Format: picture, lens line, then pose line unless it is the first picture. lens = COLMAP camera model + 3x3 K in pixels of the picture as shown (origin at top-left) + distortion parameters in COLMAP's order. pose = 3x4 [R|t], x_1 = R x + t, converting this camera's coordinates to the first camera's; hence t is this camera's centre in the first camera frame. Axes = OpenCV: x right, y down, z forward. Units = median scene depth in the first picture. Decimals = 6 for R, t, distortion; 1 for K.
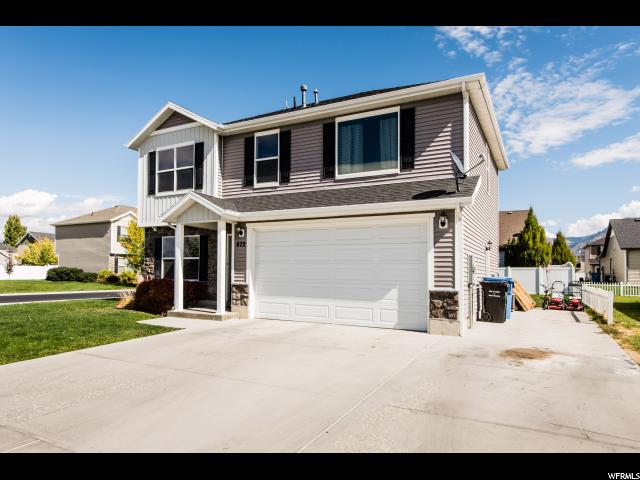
lens RADIAL K [[432.2, 0, 320.0], [0, 432.2, 240.0], [0, 0, 1]] dist [0.003168, 0.000091]
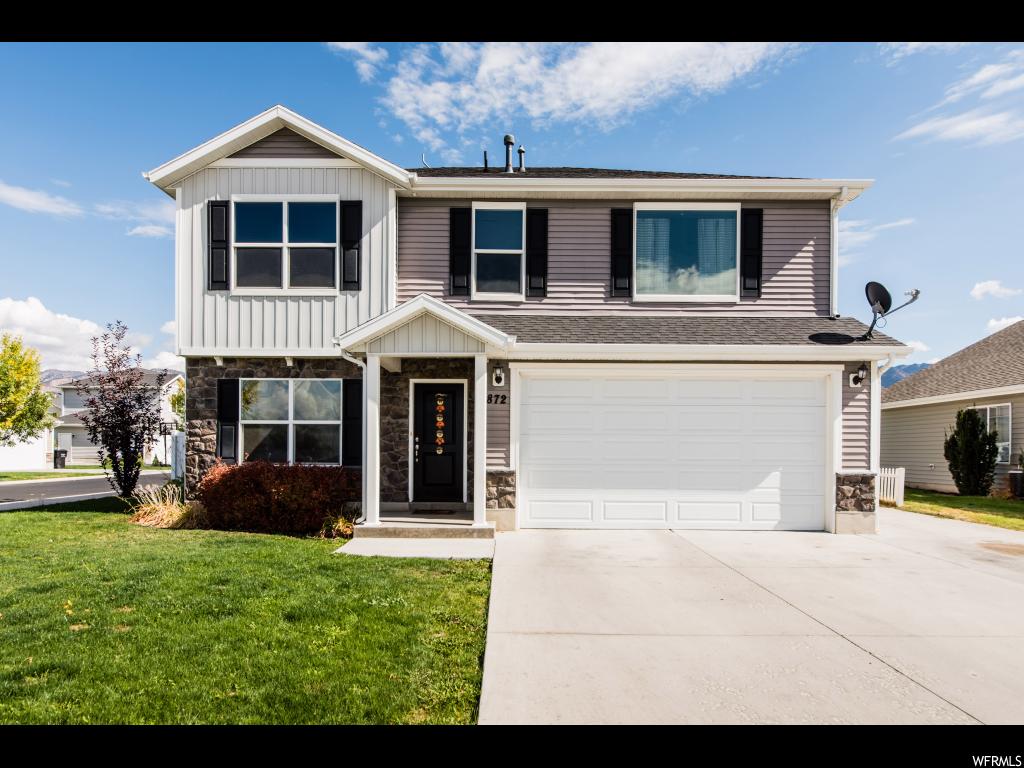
lens RADIAL K [[608.2, 0, 509.9], [0, 608.2, 423.1], [0, 0, 1]] dist [-0.002670, -0.000795]
pose [[0.873467, 0.012089, 0.486733, -0.526215], [-0.031975, 0.998958, 0.032570, 0.013894], [-0.485832, -0.044012, 0.872943, 0.292604]]
